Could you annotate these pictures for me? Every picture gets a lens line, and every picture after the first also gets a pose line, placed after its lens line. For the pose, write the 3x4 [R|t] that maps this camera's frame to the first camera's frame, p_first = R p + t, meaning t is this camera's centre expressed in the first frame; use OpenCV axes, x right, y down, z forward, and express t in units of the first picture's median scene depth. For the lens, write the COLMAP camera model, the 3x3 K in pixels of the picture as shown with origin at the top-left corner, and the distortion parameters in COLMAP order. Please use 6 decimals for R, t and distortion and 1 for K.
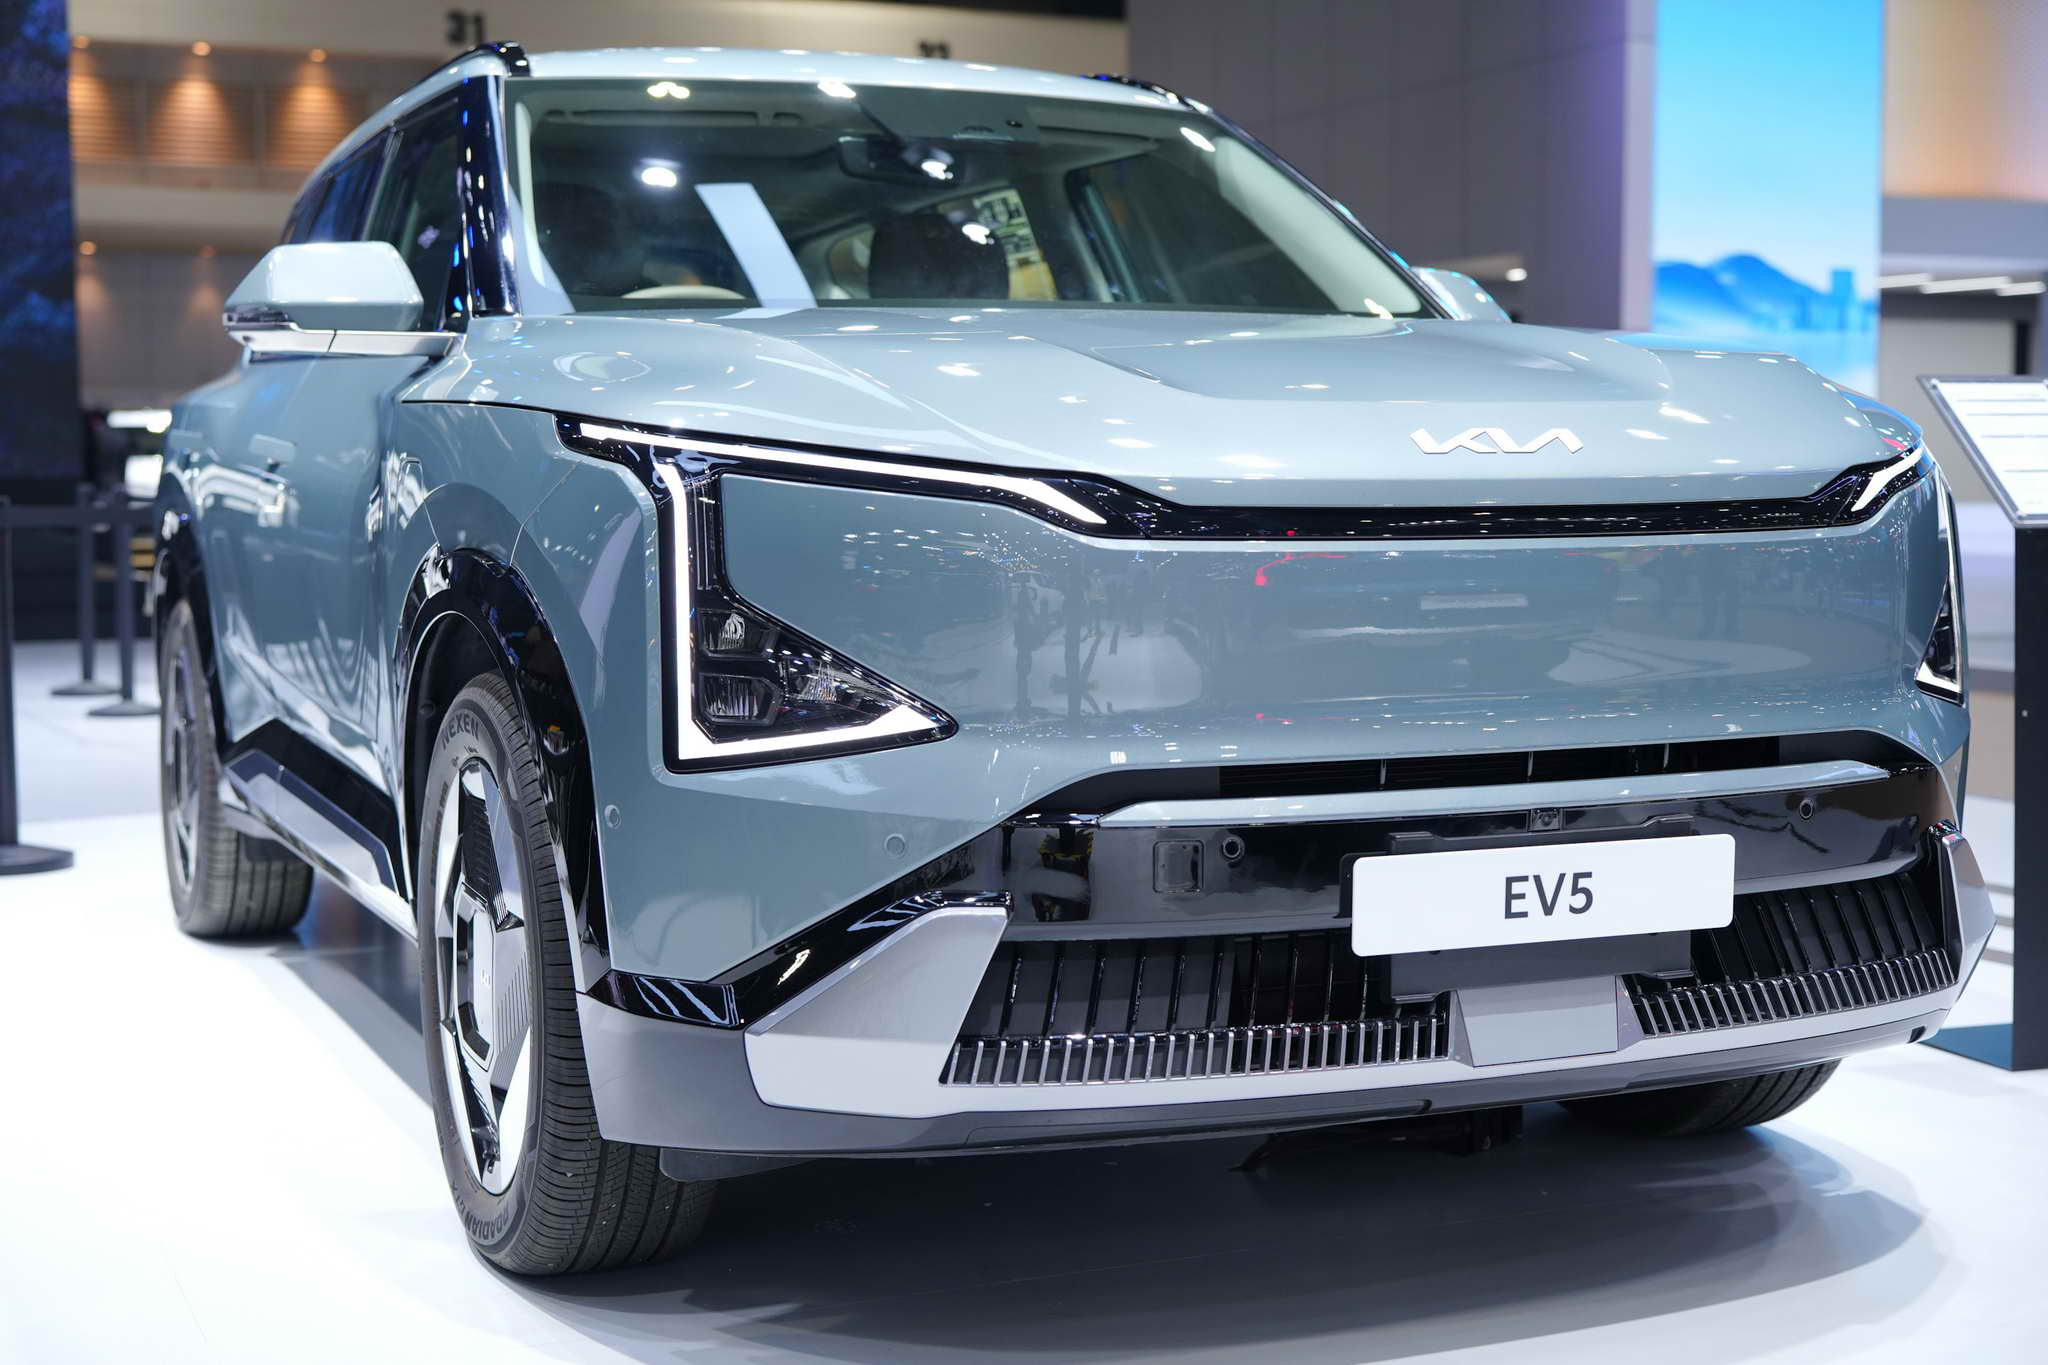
lens RADIAL K [[2869.4, 0, 951.9], [0, 2869.4, 724.9], [0, 0, 1]] dist [0.071914, 0.000000]
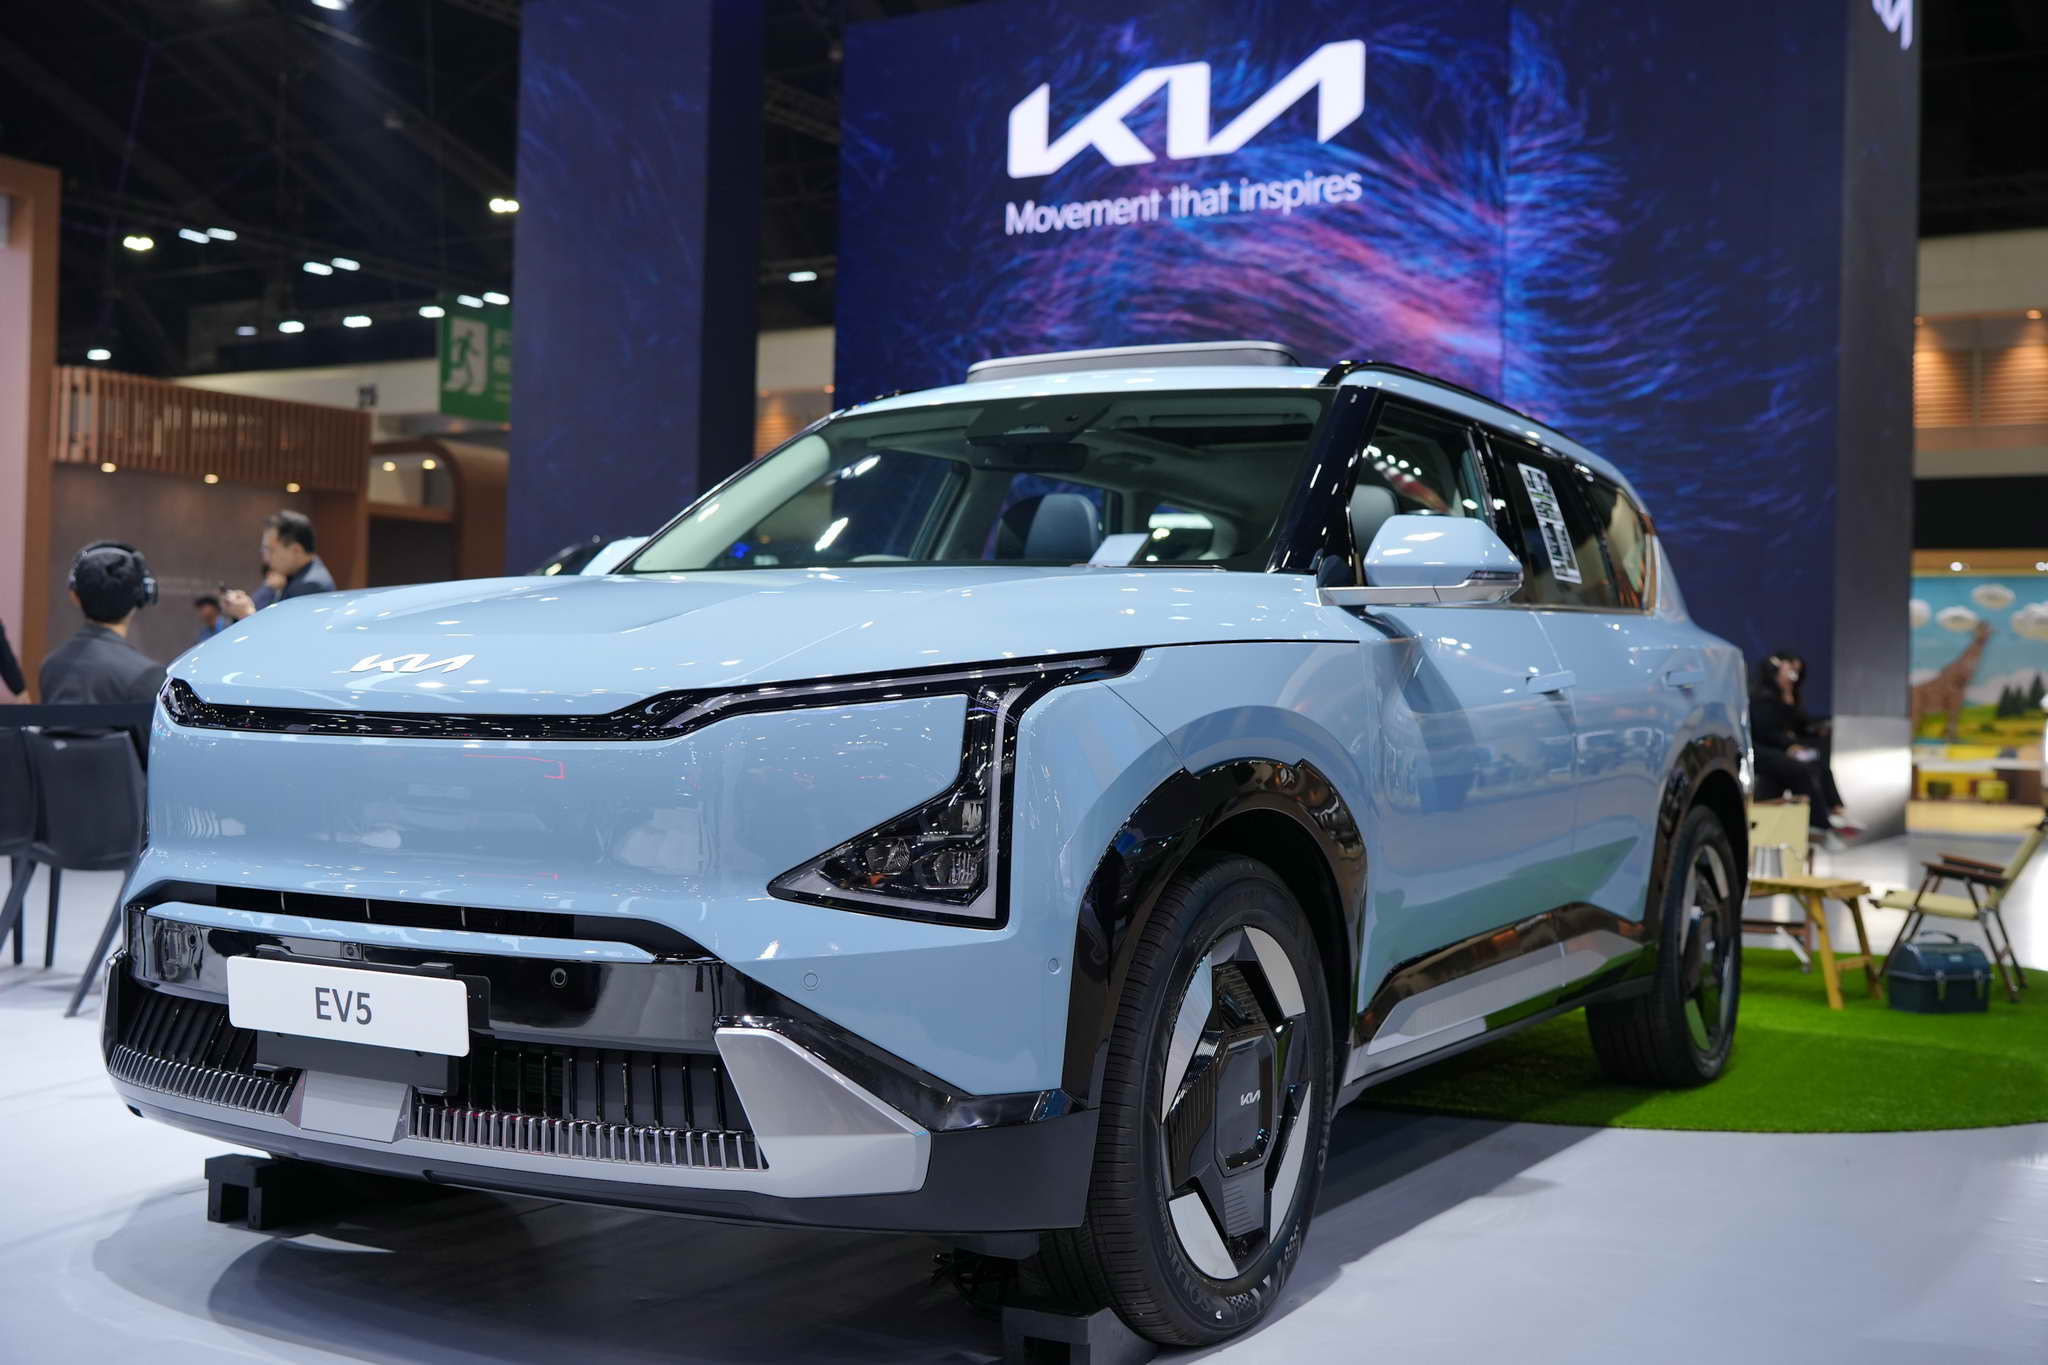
lens RADIAL K [[2257.3, 0, 1016.3], [0, 2257.3, 677.6], [0, 0, 1]] dist [0.014788, 0.000000]
pose [[0.605231, 0.004356, -0.796038, 1.171173], [-0.089292, 0.994046, -0.062449, -0.050511], [0.791026, 0.108875, 0.602016, 0.592400]]
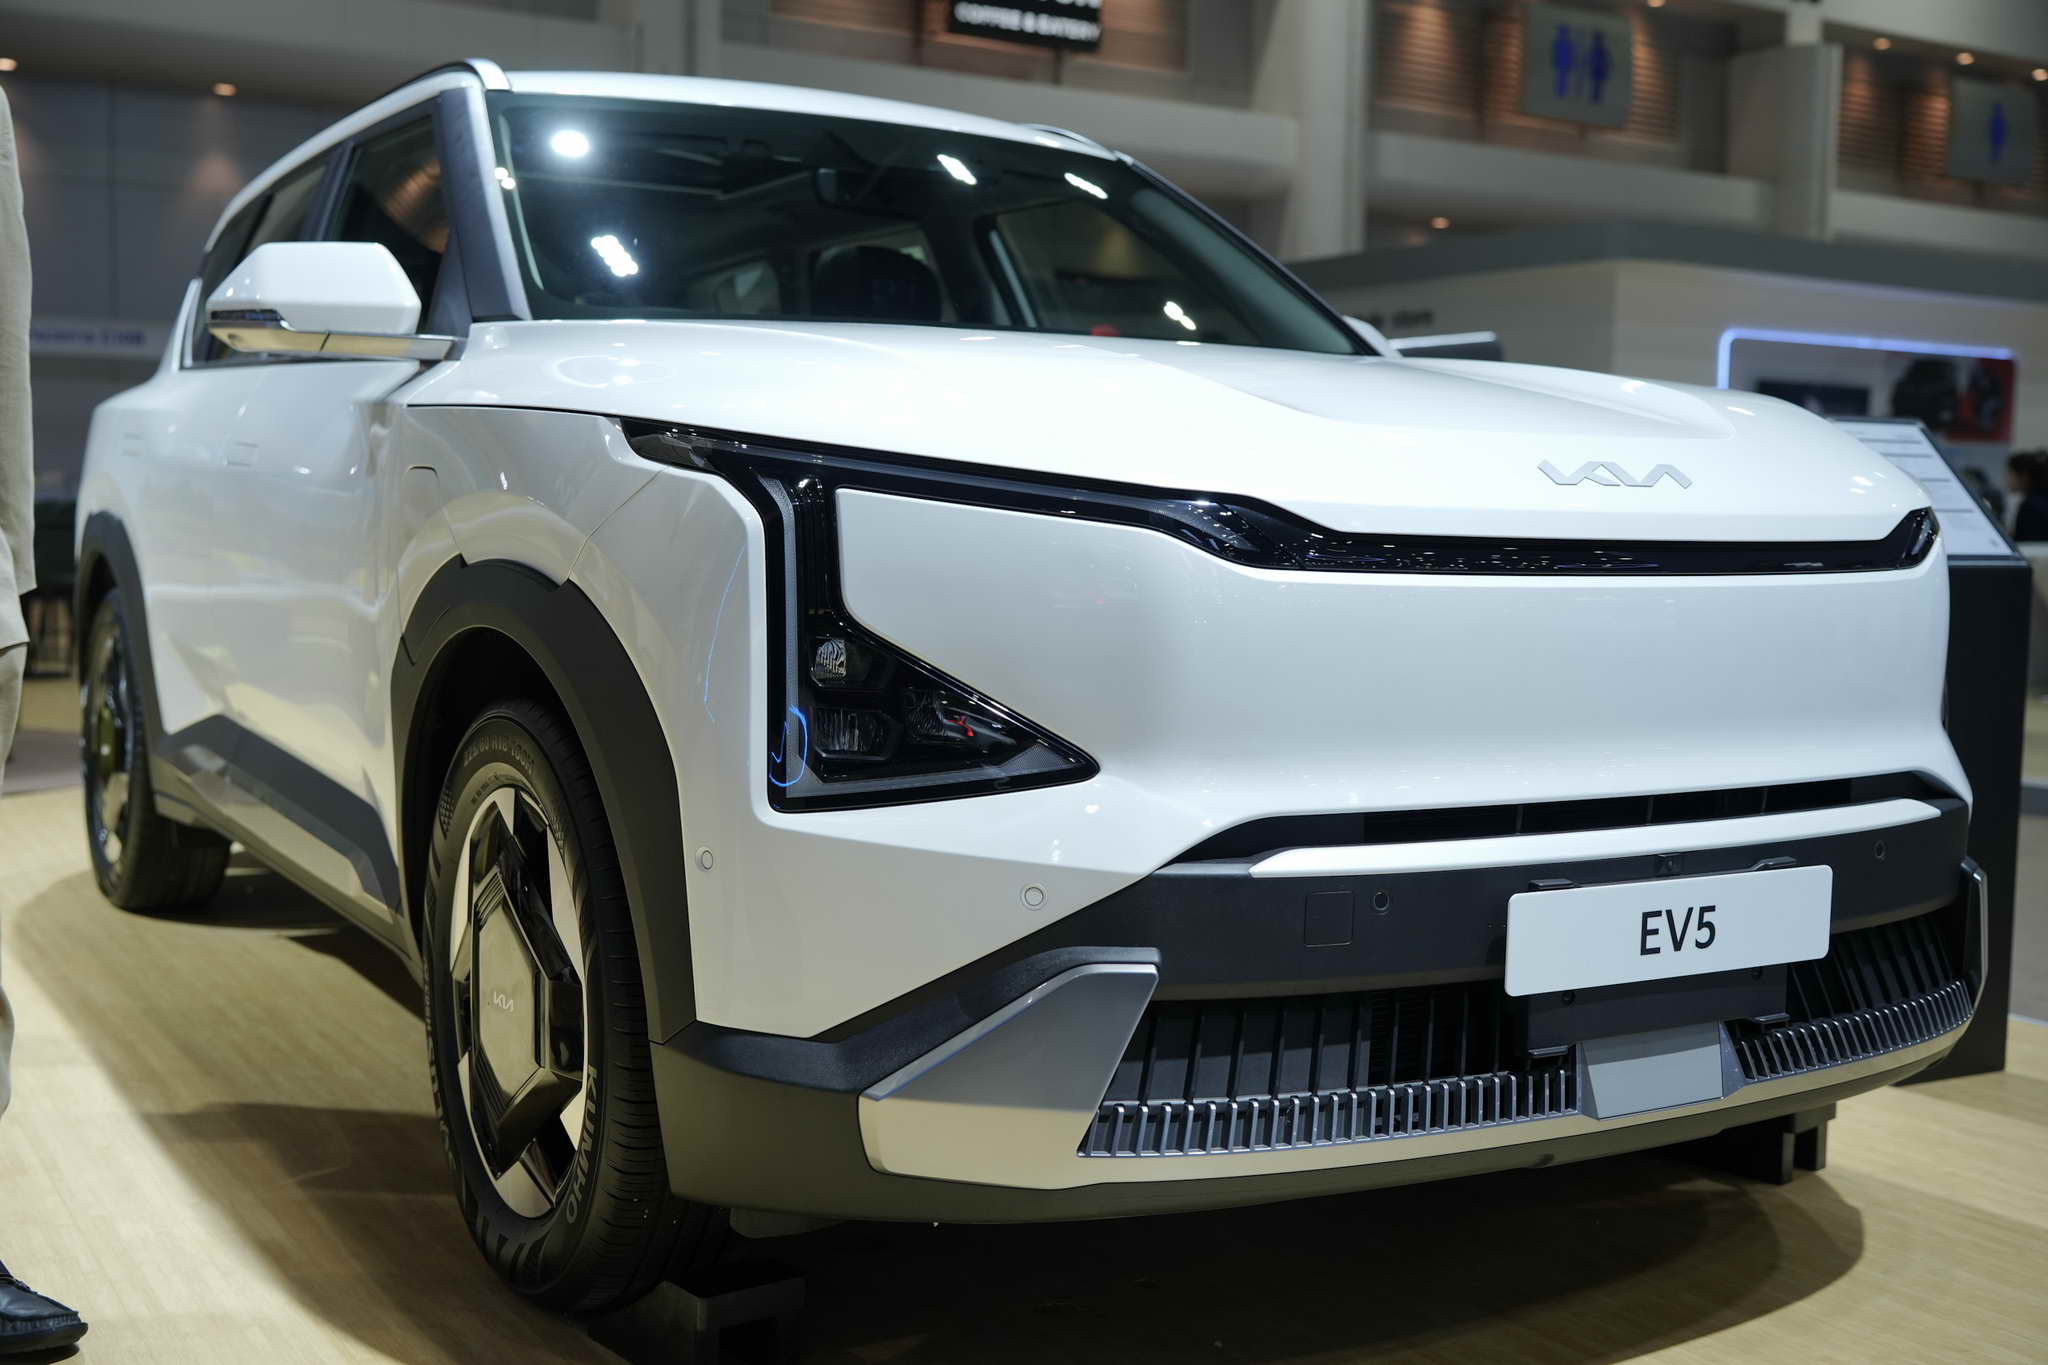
lens RADIAL K [[2257.3, 0, 1000.4], [0, 2257.3, 678.8], [0, 0, 1]] dist [0.014788, 0.000000]
pose [[0.990417, 0.004238, 0.138042, -0.121868], [-0.003183, 0.999964, -0.007859, -0.018602], [-0.138070, 0.007344, 0.990395, 0.266656]]
